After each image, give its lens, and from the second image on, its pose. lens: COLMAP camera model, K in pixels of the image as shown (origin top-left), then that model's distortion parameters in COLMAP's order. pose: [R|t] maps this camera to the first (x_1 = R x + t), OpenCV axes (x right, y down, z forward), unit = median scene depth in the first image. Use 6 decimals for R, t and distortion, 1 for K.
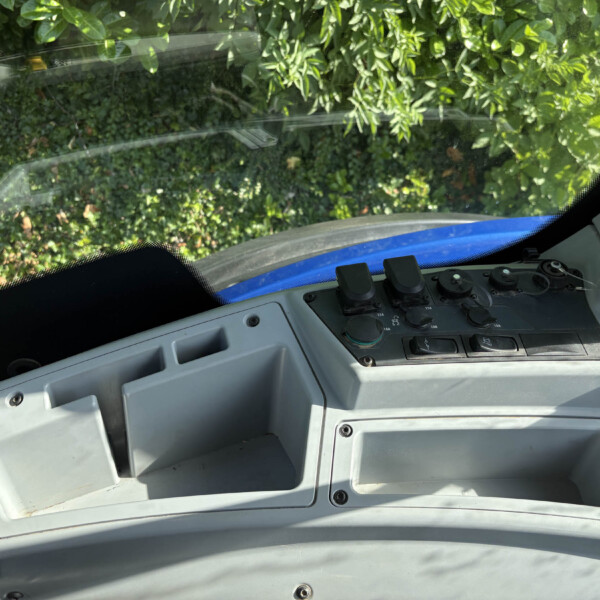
lens RADIAL K [[607.3, 0, 308.4], [0, 607.3, 301.8], [0, 0, 1]] dist [0.028285, -0.007728]
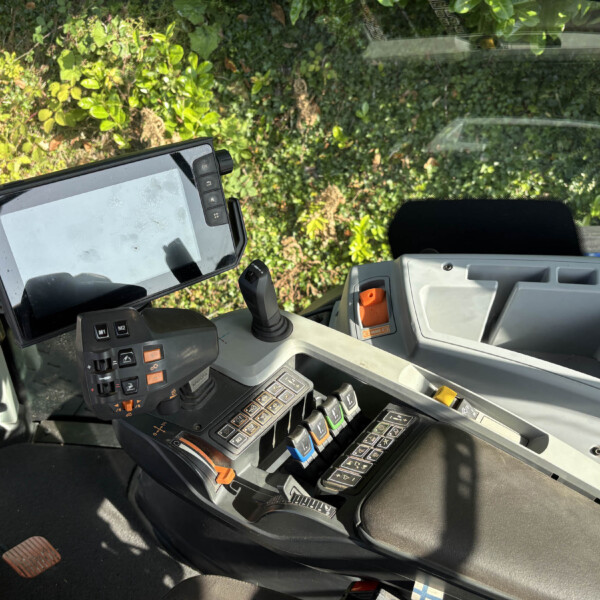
lens RADIAL K [[607.3, 0, 308.4], [0, 607.3, 301.8], [0, 0, 1]] dist [0.028285, -0.007728]
pose [[0.855528, 0.357363, -0.374651, -0.035469], [-0.340627, 0.933440, 0.112533, 0.040463], [0.389929, 0.031341, 0.920311, -0.122644]]
